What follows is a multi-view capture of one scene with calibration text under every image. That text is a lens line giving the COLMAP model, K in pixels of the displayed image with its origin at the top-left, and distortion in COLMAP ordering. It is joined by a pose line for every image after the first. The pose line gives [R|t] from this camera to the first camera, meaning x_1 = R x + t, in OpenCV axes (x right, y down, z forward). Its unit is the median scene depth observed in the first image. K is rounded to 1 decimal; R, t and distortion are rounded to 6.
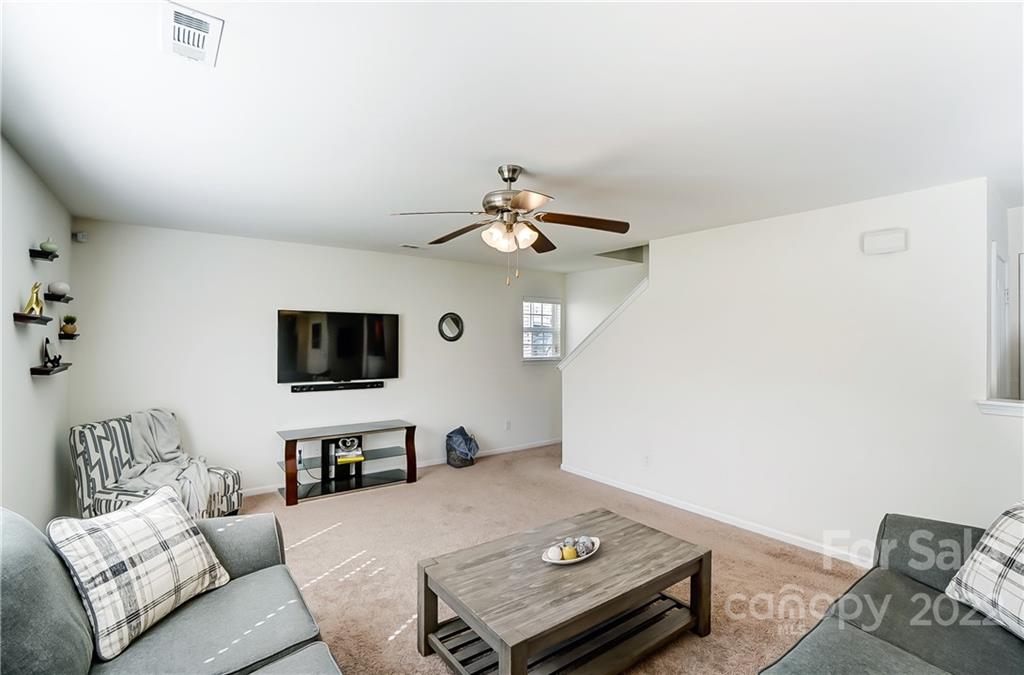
lens RADIAL K [[452.2, 0, 509.0], [0, 452.2, 346.2], [0, 0, 1]] dist [-0.046632, 0.000105]
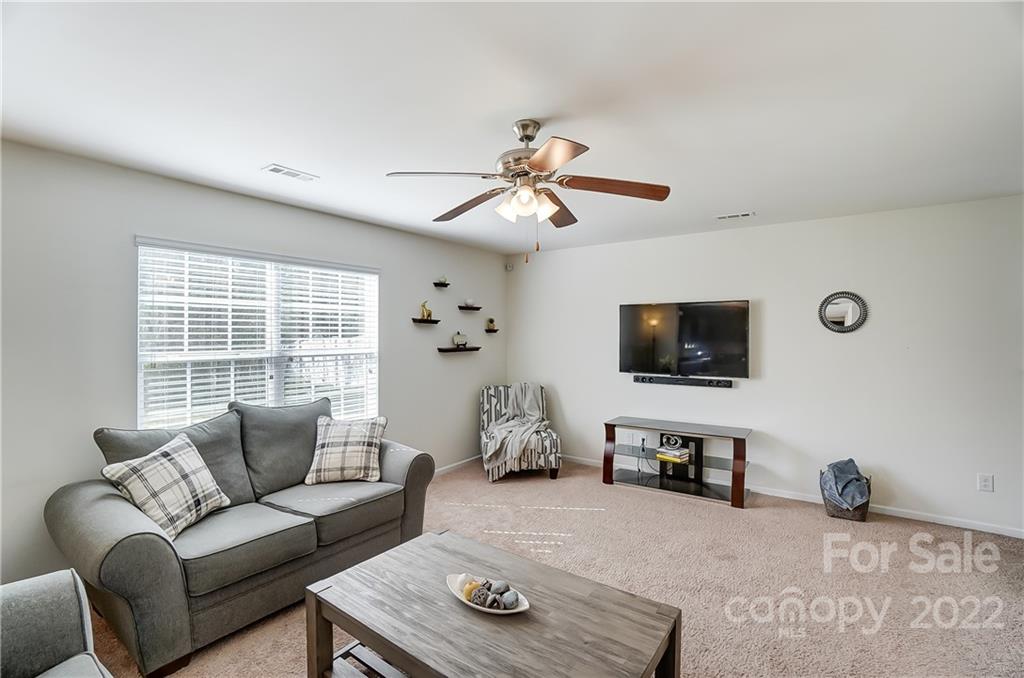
lens RADIAL K [[459.8, 0, 510.2], [0, 459.8, 335.0], [0, 0, 1]] dist [-0.036527, 0.012489]
pose [[0.308351, -0.000863, -0.951272, 0.479138], [-0.006320, 0.999976, -0.002955, -0.003531], [0.951252, 0.006923, 0.308338, 0.391083]]
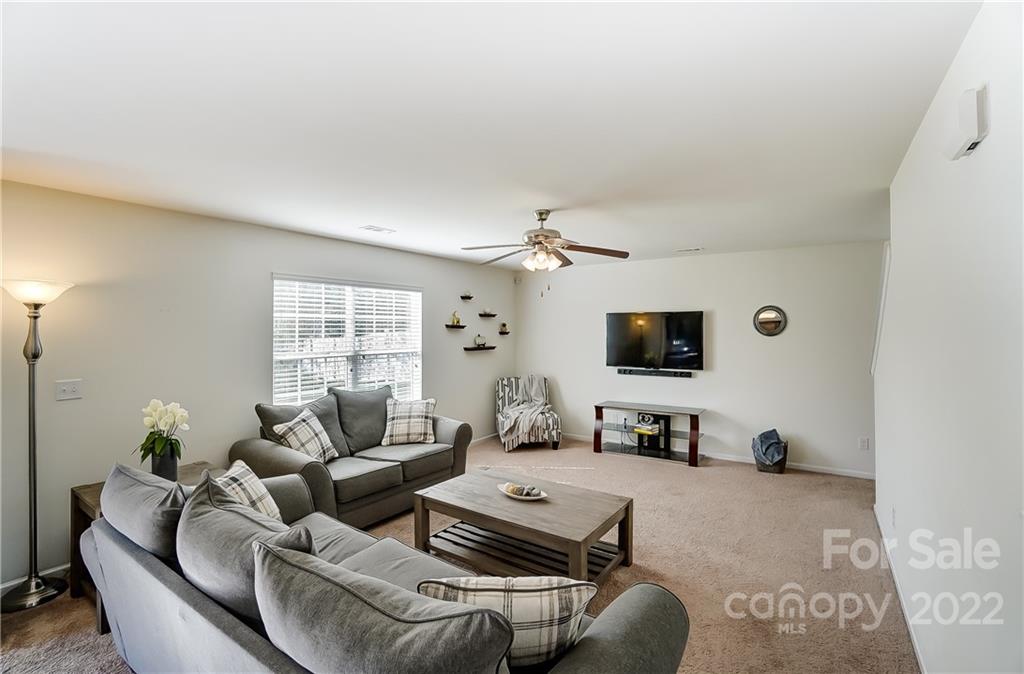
lens RADIAL K [[459.5, 0, 512.3], [0, 459.5, 326.7], [0, 0, 1]] dist [-0.045631, 0.000127]
pose [[0.320659, -0.009032, -0.947152, 0.753188], [-0.004308, 0.999930, -0.010993, -0.023142], [0.947185, 0.007606, 0.320598, 0.255469]]
